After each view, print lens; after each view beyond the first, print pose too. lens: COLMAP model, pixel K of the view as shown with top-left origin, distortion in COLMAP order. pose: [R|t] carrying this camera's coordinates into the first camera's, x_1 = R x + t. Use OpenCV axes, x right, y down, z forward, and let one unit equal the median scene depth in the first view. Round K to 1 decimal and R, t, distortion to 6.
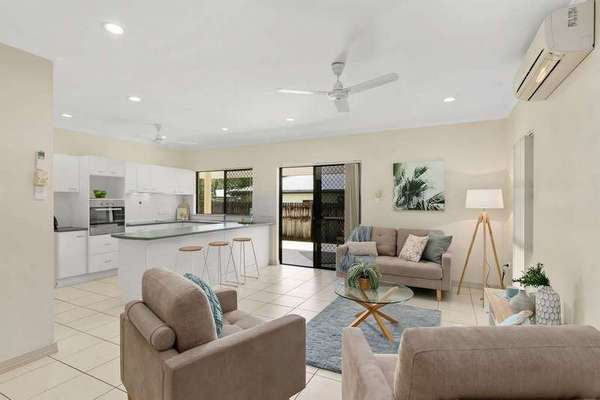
lens RADIAL K [[299.6, 0, 298.9], [0, 299.6, 199.7], [0, 0, 1]] dist [-0.000880, -0.000039]
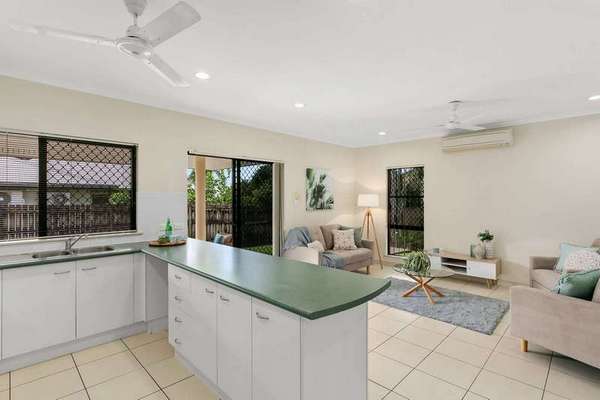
lens RADIAL K [[290.8, 0, 299.9], [0, 290.8, 198.3], [0, 0, 1]] dist [-0.001098, 0.000668]
pose [[0.314282, -0.000806, 0.949329, -0.734764], [-0.002119, 0.999997, 0.001551, -0.011423], [-0.949327, -0.002499, 0.314279, 0.689011]]
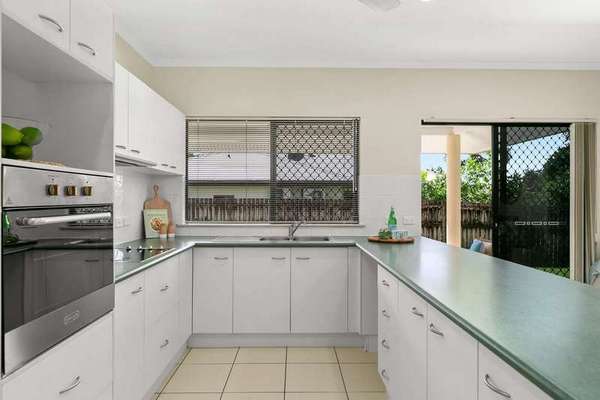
lens RADIAL K [[352.0, 0, 301.5], [0, 352.0, 201.2], [0, 0, 1]] dist [0.003298, -0.001822]
pose [[0.885619, -0.004736, 0.464389, -0.625585], [-0.000224, 0.999944, 0.010624, 0.017886], [-0.464413, -0.009512, 0.885567, 0.712671]]
